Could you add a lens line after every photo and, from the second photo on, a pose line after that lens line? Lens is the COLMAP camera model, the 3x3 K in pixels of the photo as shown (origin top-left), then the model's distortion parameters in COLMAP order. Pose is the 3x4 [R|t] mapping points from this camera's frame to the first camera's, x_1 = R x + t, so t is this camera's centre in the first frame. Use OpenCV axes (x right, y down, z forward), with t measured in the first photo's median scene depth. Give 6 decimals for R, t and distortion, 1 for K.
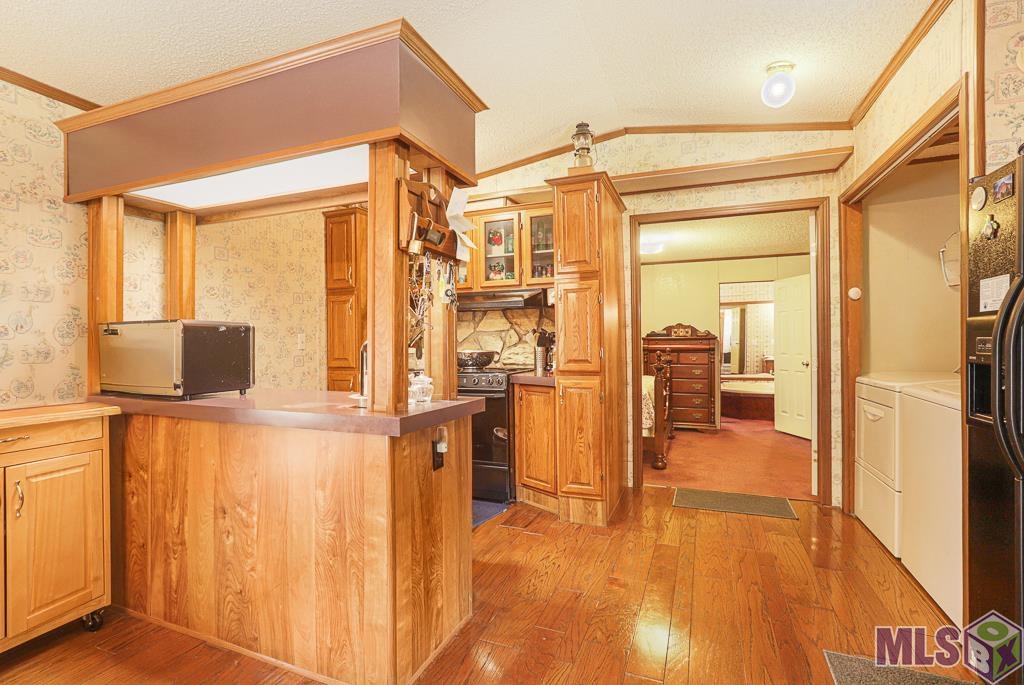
lens RADIAL K [[476.8, 0, 513.3], [0, 476.8, 339.9], [0, 0, 1]] dist [-0.047983, 0.017672]
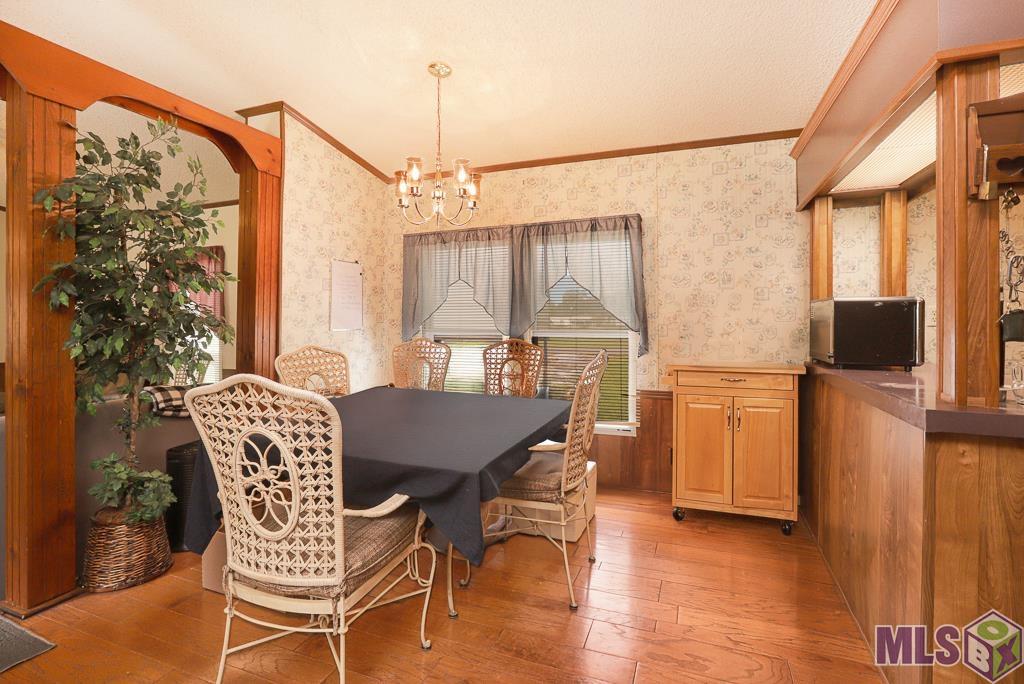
lens RADIAL K [[487.0, 0, 533.5], [0, 487.0, 318.9], [0, 0, 1]] dist [-0.002046, -0.000692]
pose [[0.032598, 0.003727, -0.999462, 0.320388], [0.005416, 0.999978, 0.003906, 0.000362], [0.999454, -0.005540, 0.032577, 0.160819]]
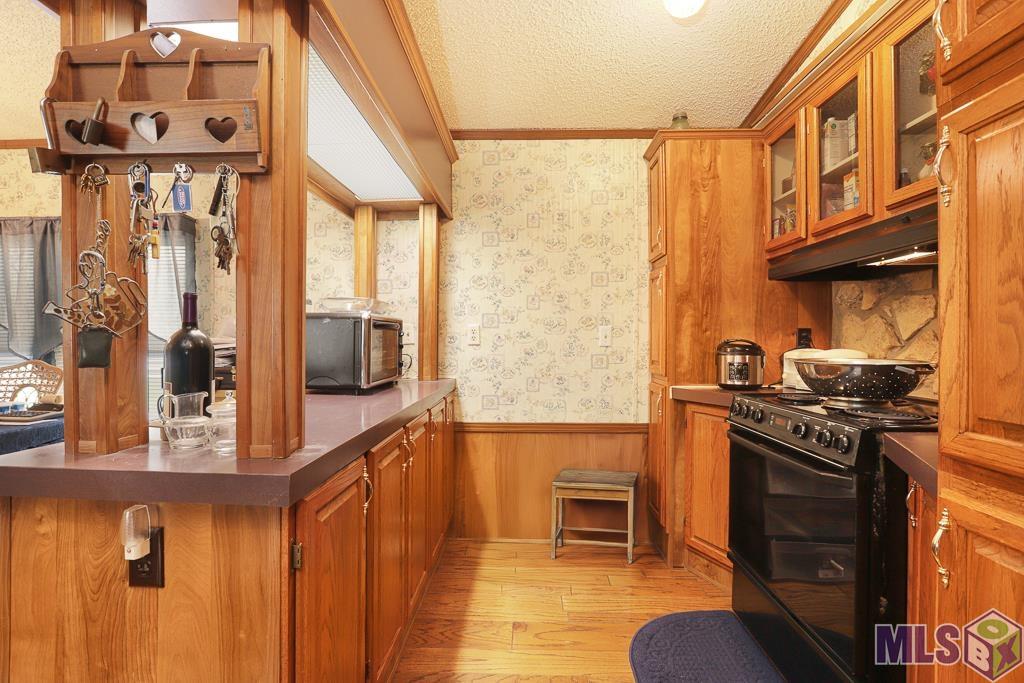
lens RADIAL K [[476.8, 0, 513.3], [0, 476.8, 338.9], [0, 0, 1]] dist [-0.047983, 0.017672]
pose [[0.341830, 0.011826, -0.939687, 0.292247], [-0.002422, 0.999929, 0.011703, -0.000456], [0.939759, -0.001725, 0.341835, 0.798031]]
